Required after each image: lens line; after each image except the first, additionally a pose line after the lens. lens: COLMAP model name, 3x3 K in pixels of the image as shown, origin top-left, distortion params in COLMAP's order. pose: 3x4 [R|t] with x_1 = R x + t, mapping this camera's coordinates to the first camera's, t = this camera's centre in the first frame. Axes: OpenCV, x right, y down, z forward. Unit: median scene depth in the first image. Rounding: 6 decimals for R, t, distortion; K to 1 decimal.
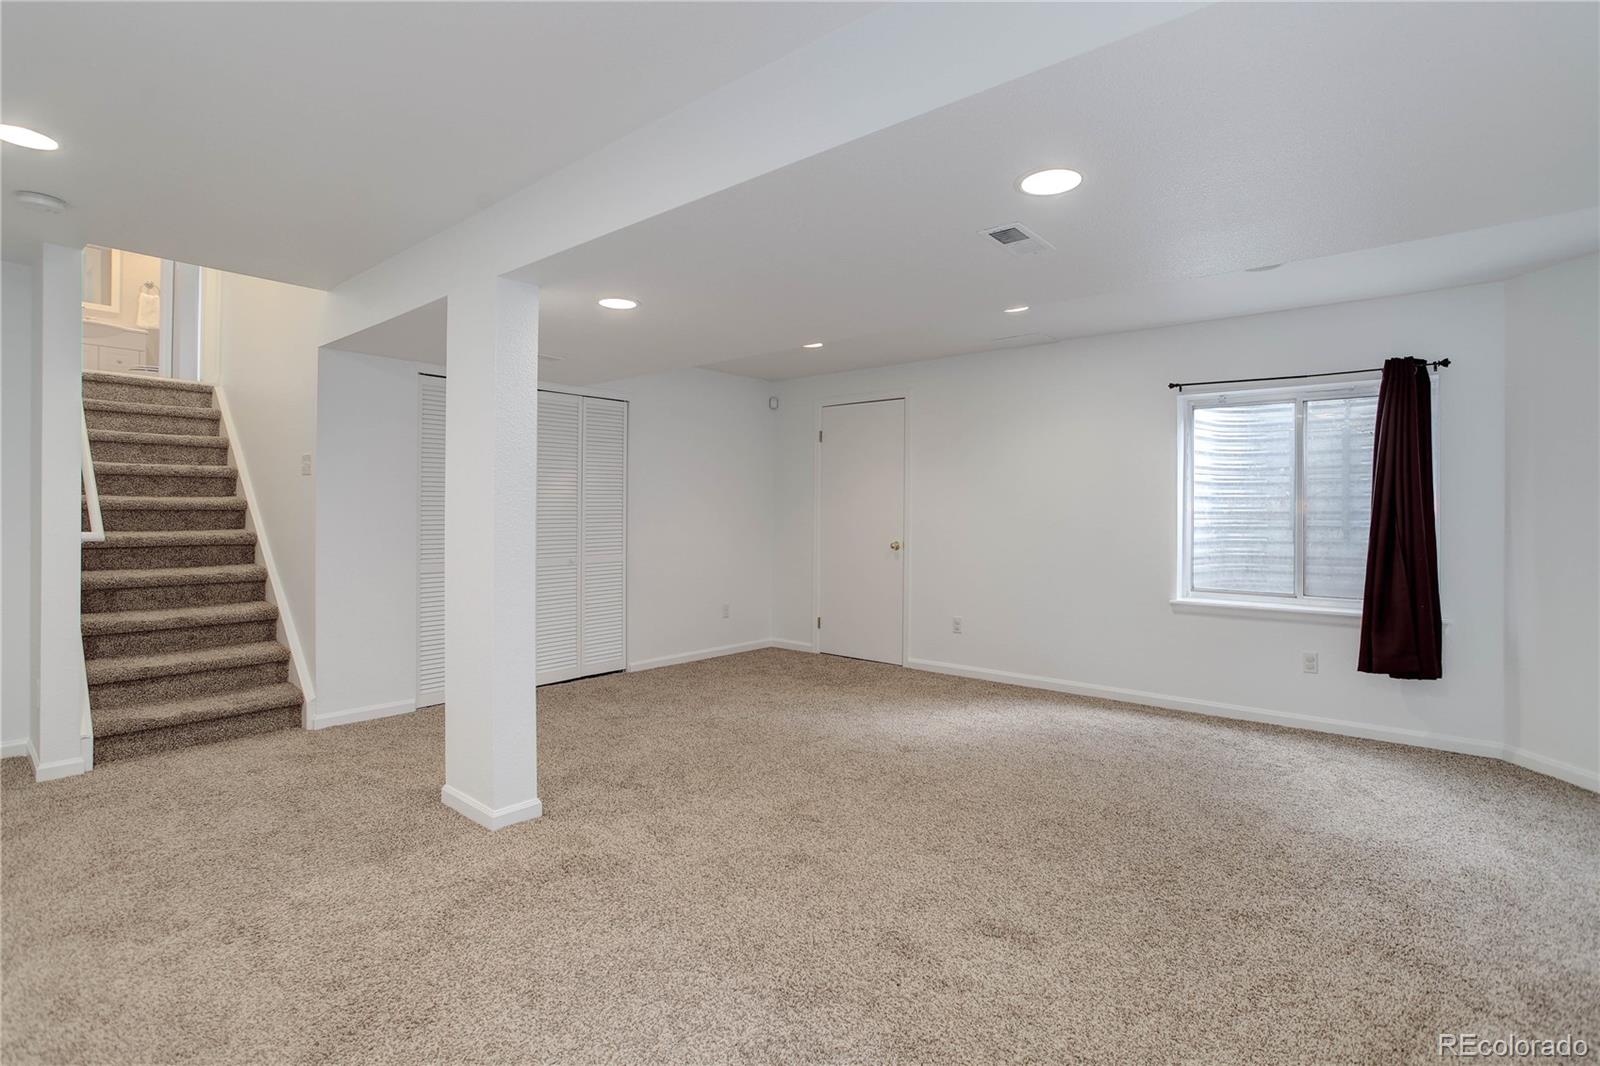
lens RADIAL K [[759.2, 0, 783.1], [0, 759.2, 516.3], [0, 0, 1]] dist [-0.001928, 0.001404]
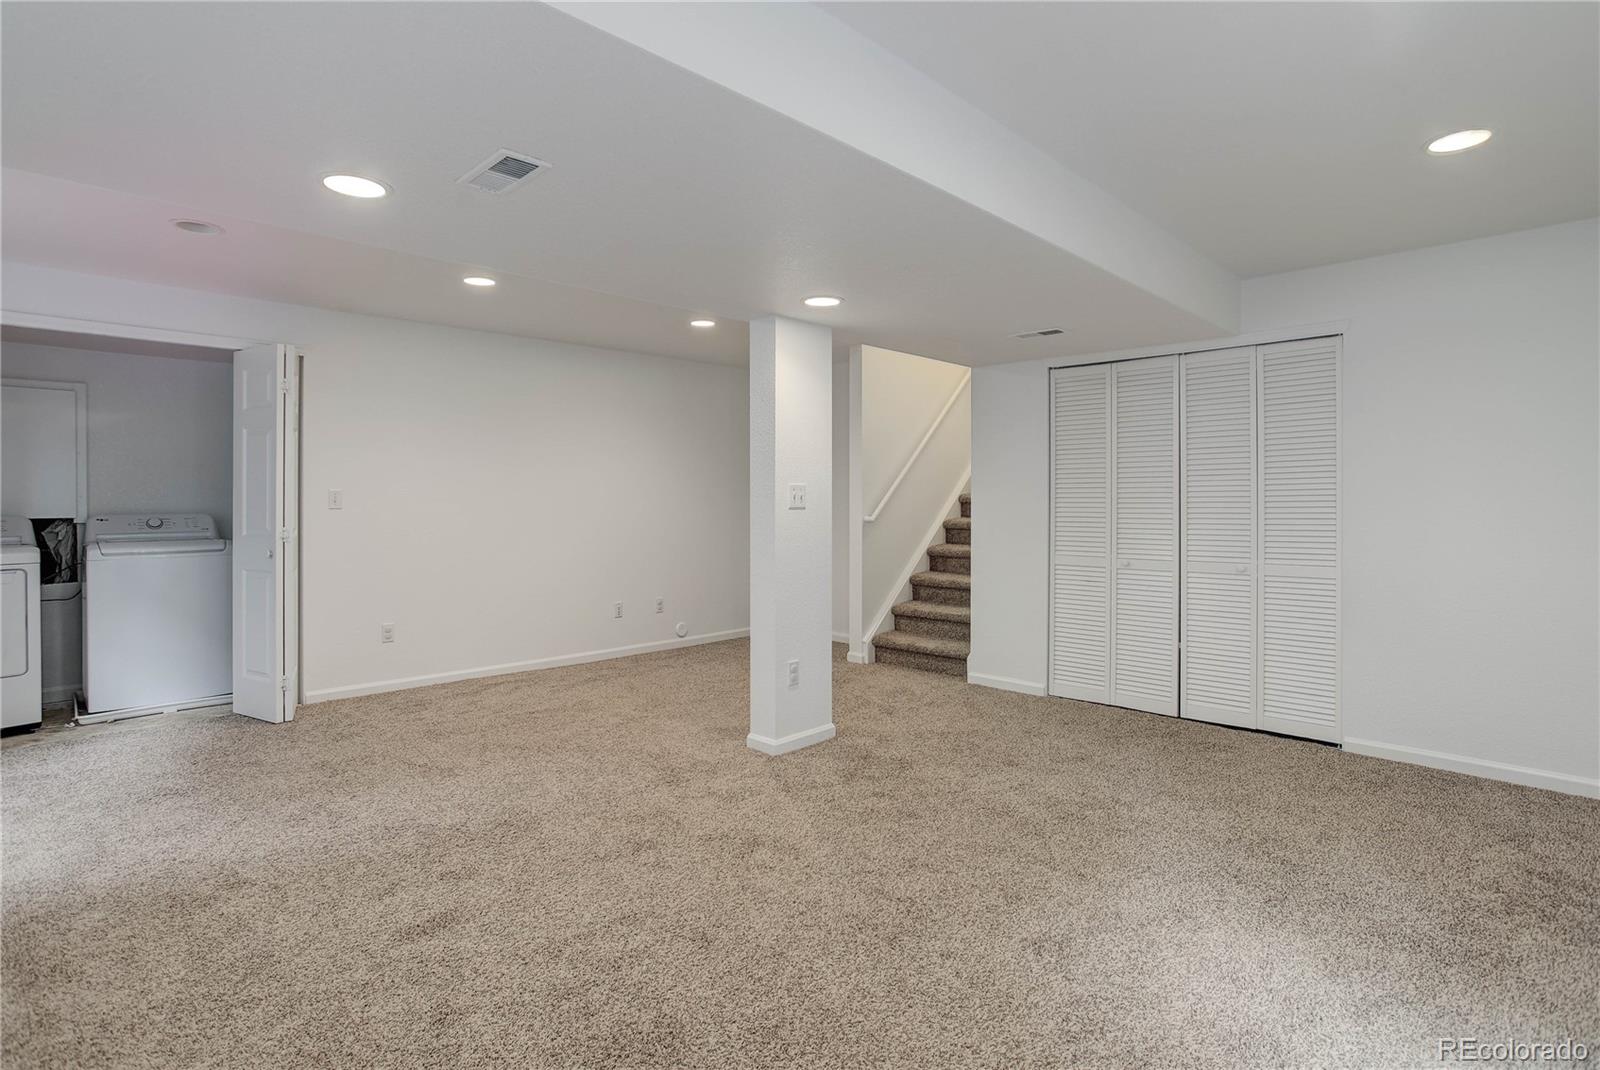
lens RADIAL K [[790.3, 0, 794.5], [0, 790.3, 502.4], [0, 0, 1]] dist [-0.024292, 0.000586]
pose [[-0.056640, -0.009598, -0.998349, 0.728260], [-0.003944, 0.999948, -0.009390, 0.005243], [0.998387, 0.003405, -0.056674, 0.868836]]
